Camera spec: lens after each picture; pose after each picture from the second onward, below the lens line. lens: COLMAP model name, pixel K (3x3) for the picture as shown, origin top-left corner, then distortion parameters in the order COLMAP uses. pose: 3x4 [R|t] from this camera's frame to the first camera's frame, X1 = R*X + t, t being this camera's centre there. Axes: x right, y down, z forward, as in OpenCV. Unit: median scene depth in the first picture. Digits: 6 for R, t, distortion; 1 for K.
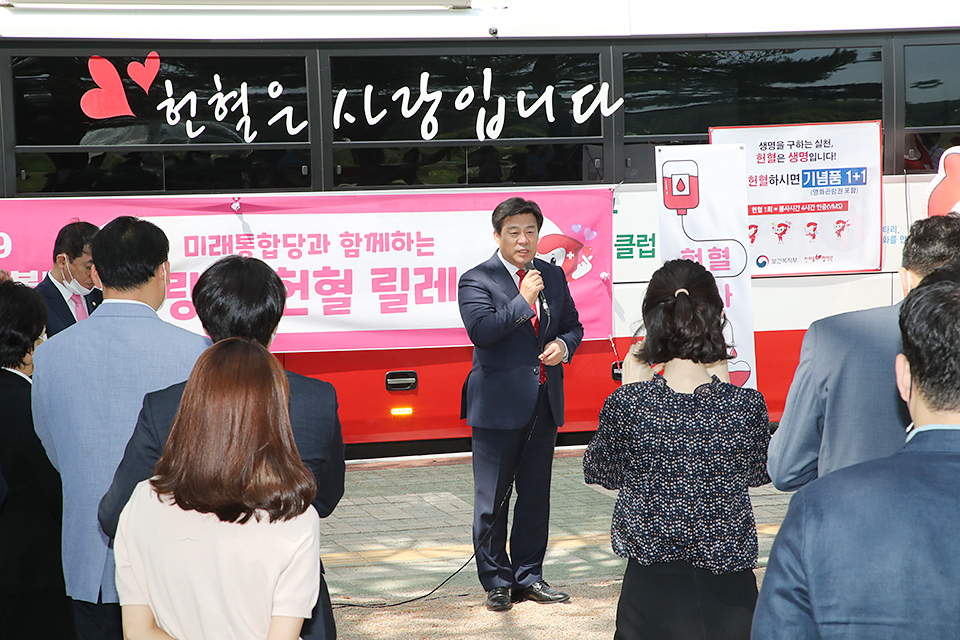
lens RADIAL K [[2771.9, 0, 480.0], [0, 2771.9, 320.0], [0, 0, 1]] dist [0.706632, 0.022803]
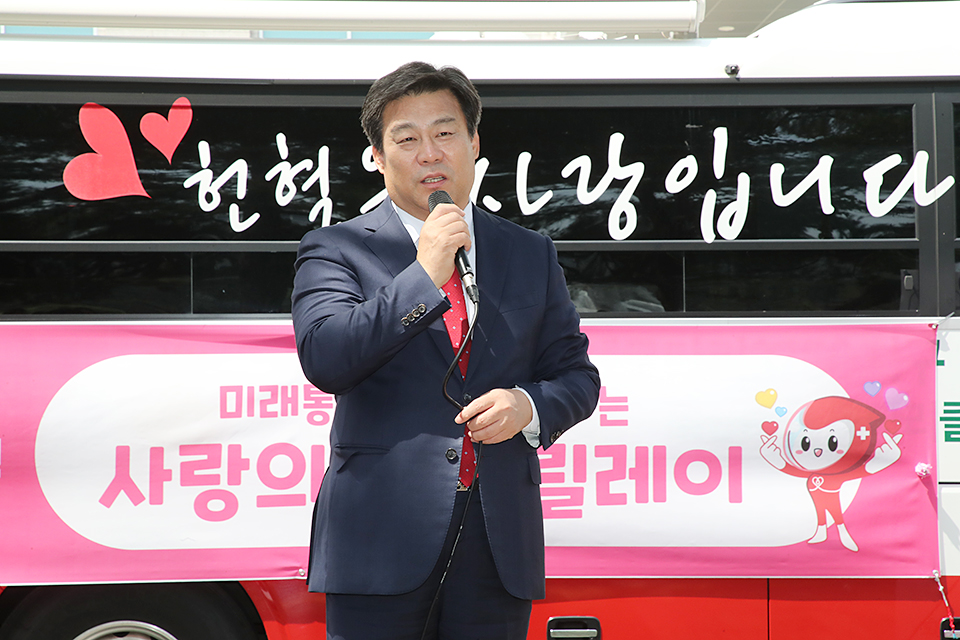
lens RADIAL K [[2771.9, 0, 480.0], [0, 2771.9, 320.0], [0, 0, 1]] dist [0.706632, 0.022803]
pose [[0.979462, -0.003956, -0.201591, 0.075806], [-0.024527, 0.990045, -0.138600, 0.039800], [0.200133, 0.140698, 0.969614, 0.394044]]
